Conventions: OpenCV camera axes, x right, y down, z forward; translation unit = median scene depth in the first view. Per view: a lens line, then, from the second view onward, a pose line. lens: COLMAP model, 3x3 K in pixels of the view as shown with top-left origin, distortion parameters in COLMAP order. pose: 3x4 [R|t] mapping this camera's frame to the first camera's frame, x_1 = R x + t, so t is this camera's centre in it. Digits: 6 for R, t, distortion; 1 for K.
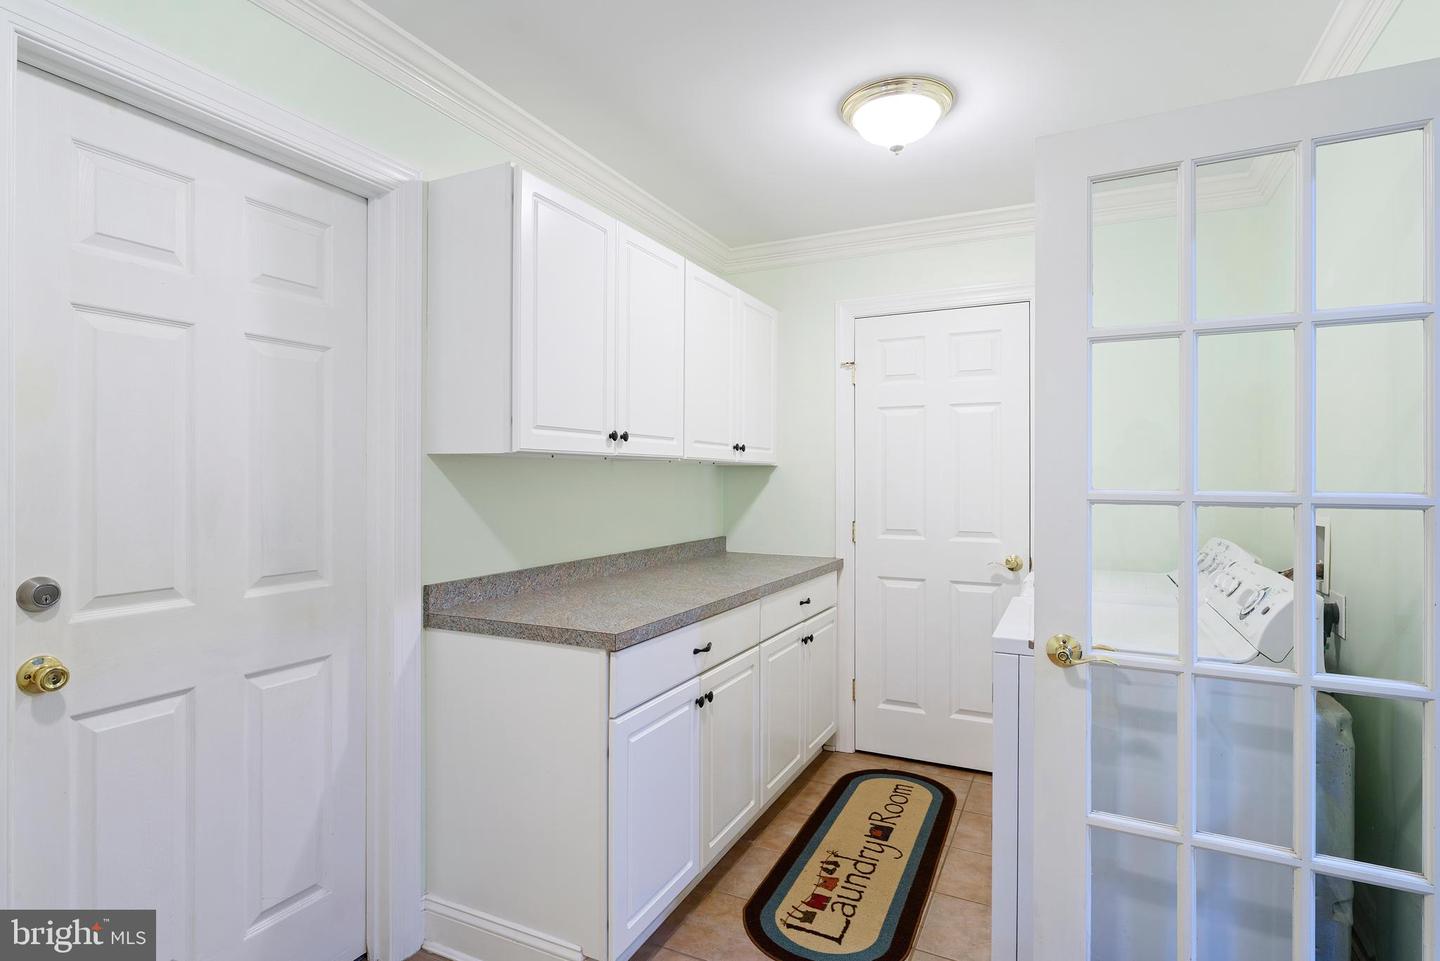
lens RADIAL K [[730.7, 0, 720.6], [0, 730.7, 489.6], [0, 0, 1]] dist [0.014803, -0.000034]
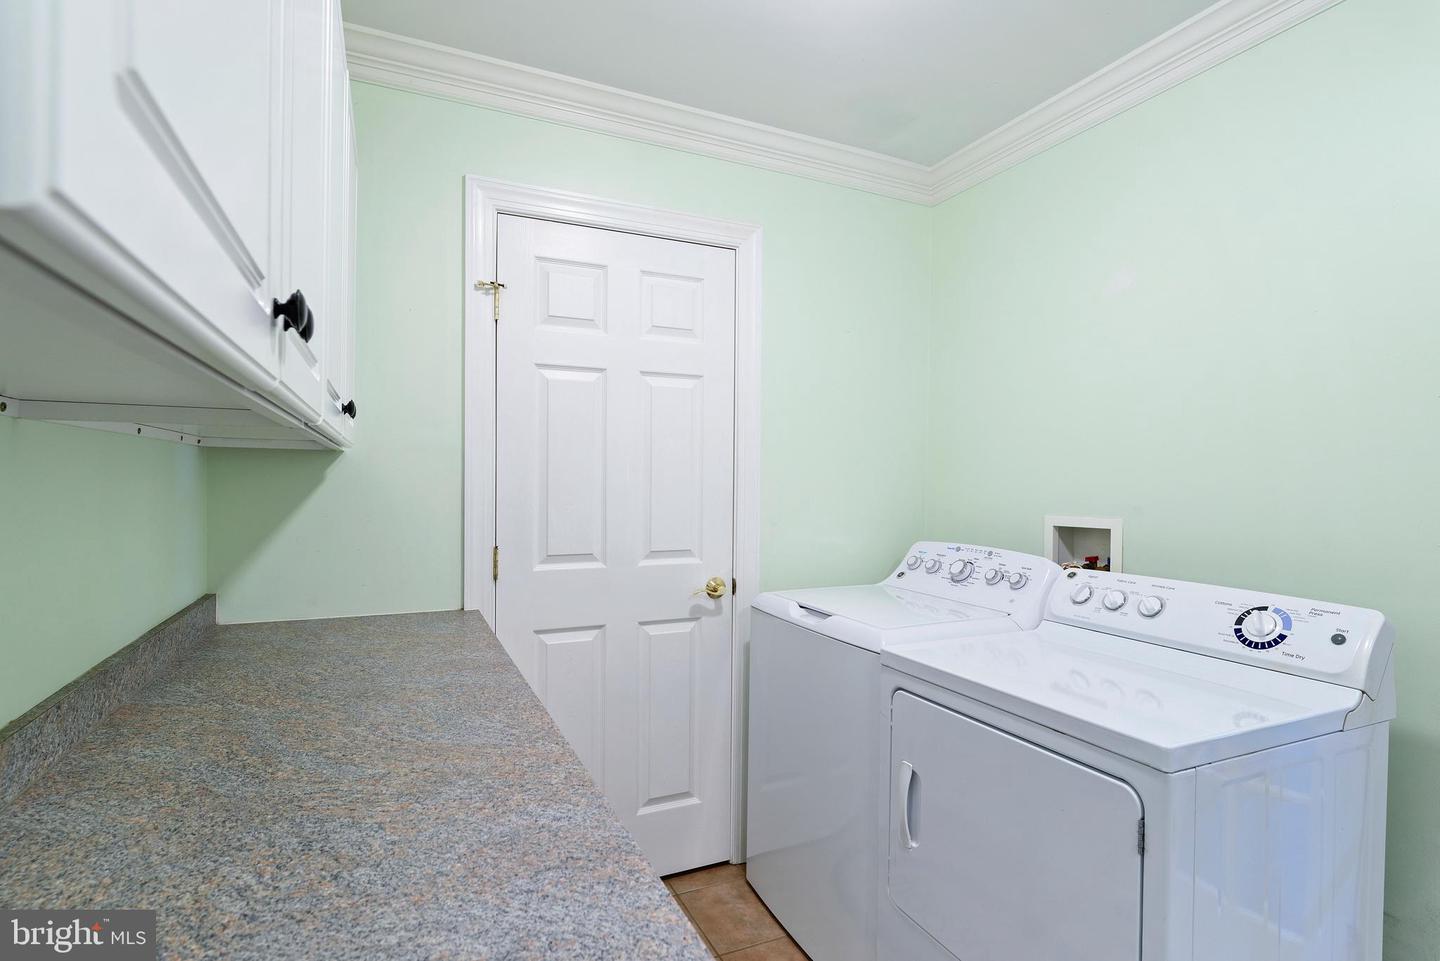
lens RADIAL K [[730.7, 0, 720.6], [0, 730.7, 489.6], [0, 0, 1]] dist [0.014803, -0.000034]
pose [[0.632744, -0.009743, 0.774300, -0.179633], [0.000363, 0.999924, 0.012285, -0.011769], [-0.774361, -0.007492, 0.632700, 0.486929]]
